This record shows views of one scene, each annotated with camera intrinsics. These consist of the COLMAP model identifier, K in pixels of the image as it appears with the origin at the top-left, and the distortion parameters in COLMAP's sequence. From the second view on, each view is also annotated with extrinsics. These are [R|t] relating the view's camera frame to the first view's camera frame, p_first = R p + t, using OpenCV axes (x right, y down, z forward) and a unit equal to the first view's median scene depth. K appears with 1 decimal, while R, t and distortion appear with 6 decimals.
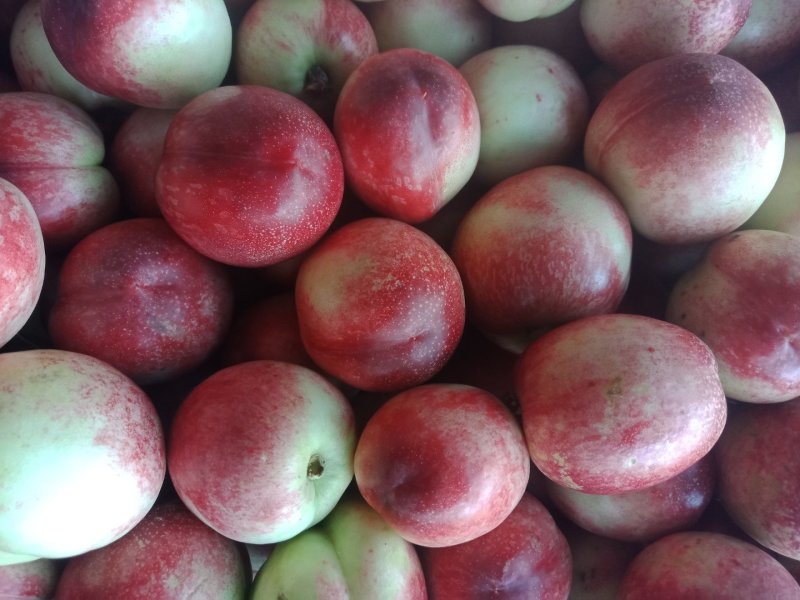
lens RADIAL K [[589.8, 0, 400.7], [0, 589.8, 299.7], [0, 0, 1]] dist [0.003284, -0.001204]
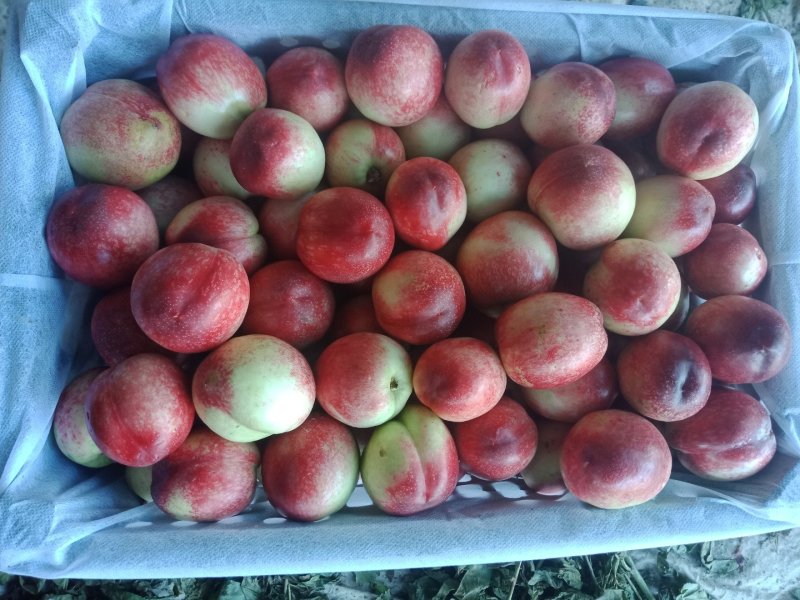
lens RADIAL K [[589.8, 0, 399.3], [0, 589.8, 300.3], [0, 0, 1]] dist [0.003284, -0.001204]
pose [[0.996155, -0.079947, -0.035828, -0.032972], [0.080714, 0.996527, 0.020489, -0.028122], [0.034066, -0.023303, 0.999148, -0.891566]]
